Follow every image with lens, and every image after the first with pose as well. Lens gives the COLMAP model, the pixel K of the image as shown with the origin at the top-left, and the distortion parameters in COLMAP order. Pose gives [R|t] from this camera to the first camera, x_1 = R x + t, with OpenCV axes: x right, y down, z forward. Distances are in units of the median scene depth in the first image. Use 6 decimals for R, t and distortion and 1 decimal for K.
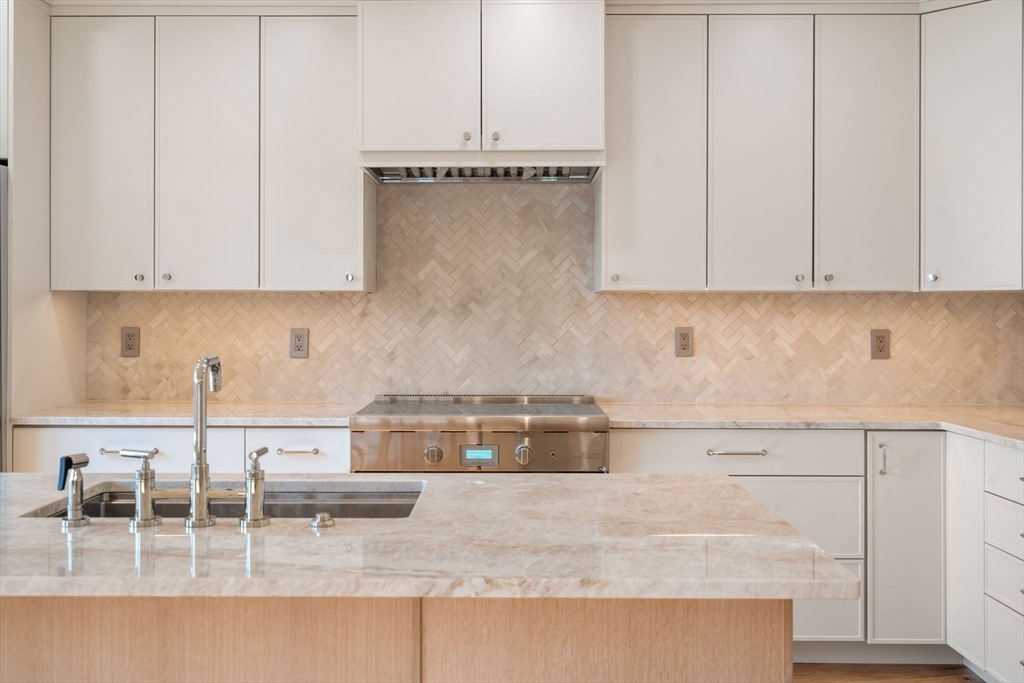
lens RADIAL K [[1009.4, 0, 512.7], [0, 1009.4, 315.5], [0, 0, 1]] dist [0.015891, 0.000000]
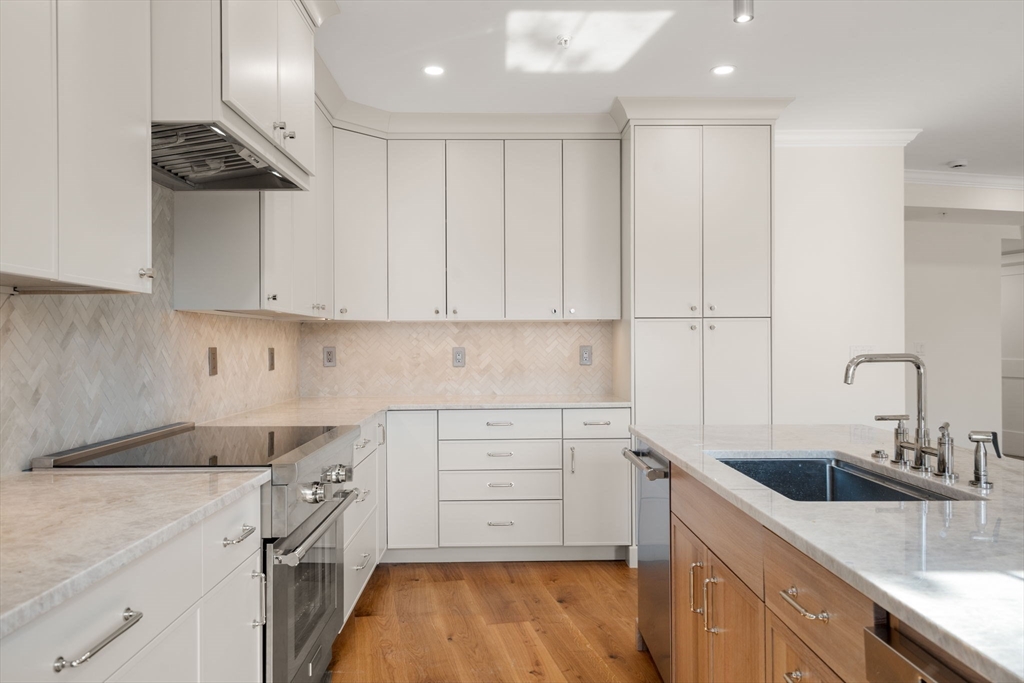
lens RADIAL K [[736.6, 0, 509.8], [0, 736.6, 344.1], [0, 0, 1]] dist [0.004299, 0.003248]
pose [[-0.022145, -0.002554, 0.999751, -0.596093], [0.008727, 0.999958, 0.002748, 0.008954], [-0.999717, 0.008786, -0.022122, 0.711471]]
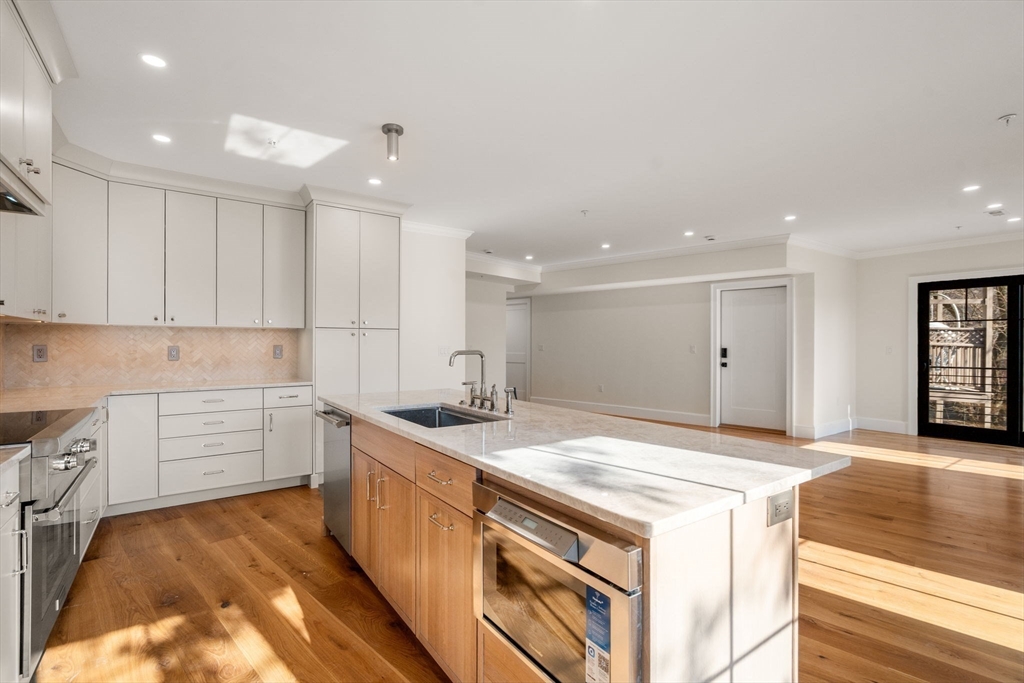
lens RADIAL K [[466.5, 0, 502.1], [0, 466.5, 343.8], [0, 0, 1]] dist [-0.001400, 0.001471]
pose [[-0.572581, -0.003523, 0.819841, -0.632728], [-0.000086, 0.999991, 0.004237, 0.007853], [-0.819848, 0.002355, -0.572576, 0.759210]]
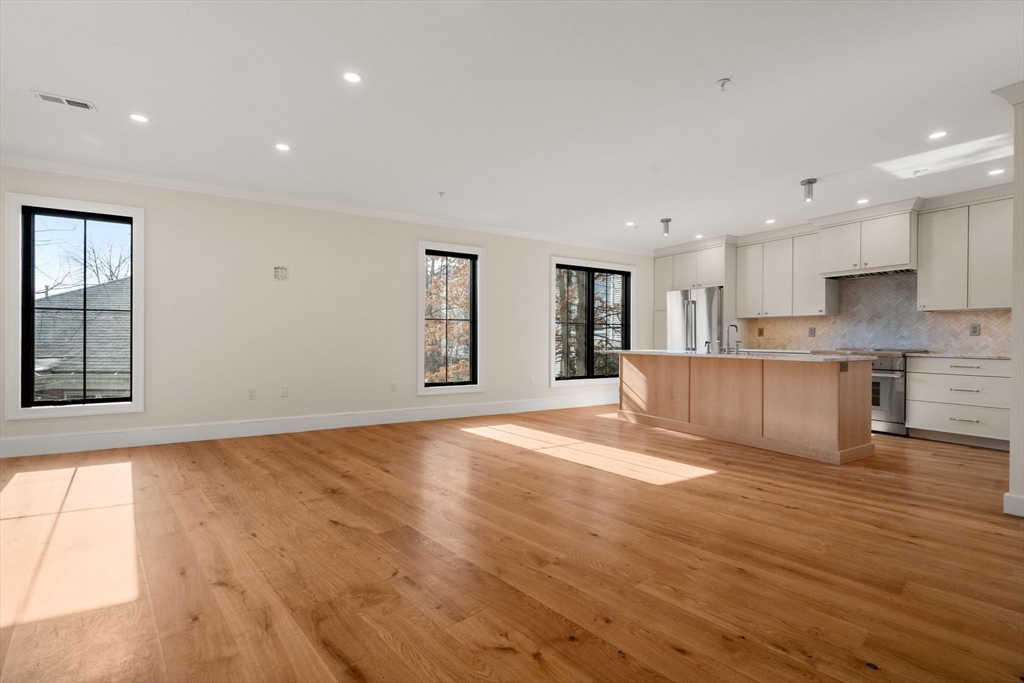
lens RADIAL K [[466.5, 0, 501.9], [0, 466.5, 339.6], [0, 0, 1]] dist [-0.001400, 0.001471]
pose [[0.513443, 0.003087, -0.858118, 0.569769], [-0.009136, 0.999957, -0.001870, 0.063860], [0.858075, 0.008799, 0.513449, -0.635672]]
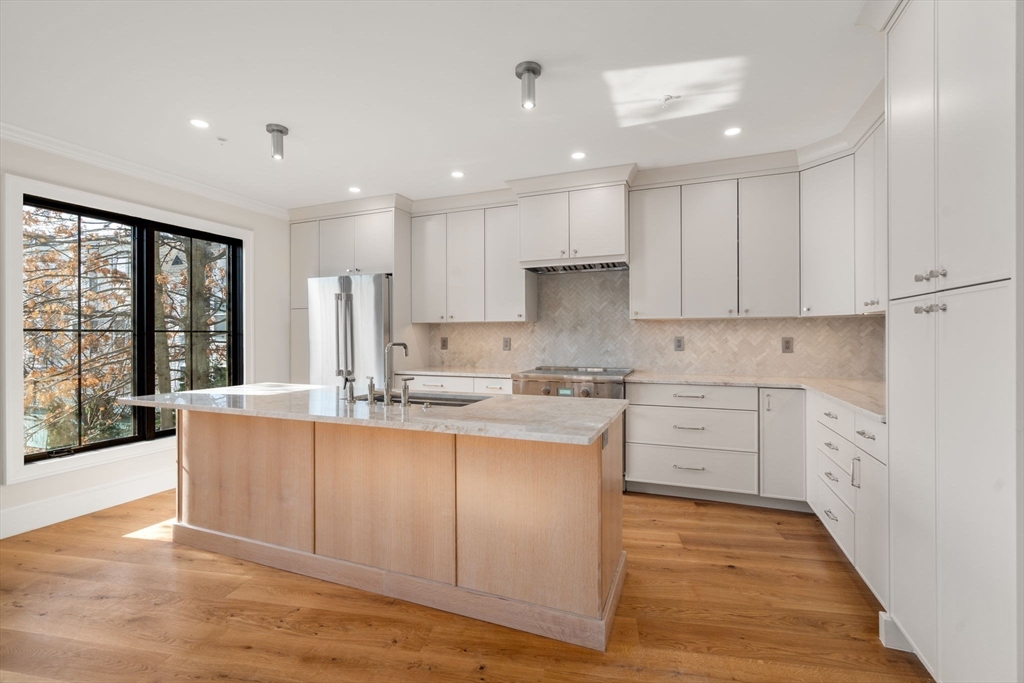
lens RADIAL K [[466.5, 0, 509.8], [0, 466.5, 337.6], [0, 0, 1]] dist [-0.001400, 0.001471]
pose [[0.930313, -0.002908, -0.366756, 0.197983], [0.002991, 0.999995, -0.000344, 0.012946], [0.366755, -0.000777, 0.930317, -0.016793]]
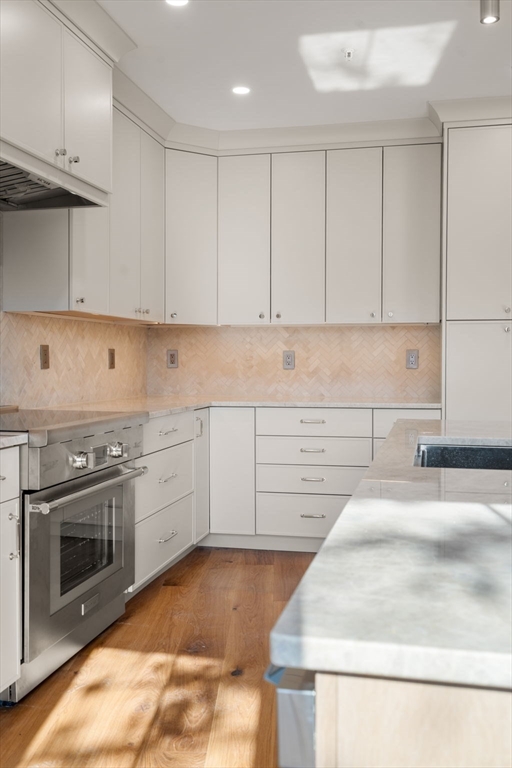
lens RADIAL K [[751.5, 0, 261.2], [0, 751.5, 372.8], [0, 0, 1]] dist [0.011230, 0.000000]
pose [[0.212913, -0.018174, 0.976902, -0.659312], [0.002536, 0.999834, 0.018047, 0.029583], [-0.977068, -0.001365, 0.212924, 0.553298]]
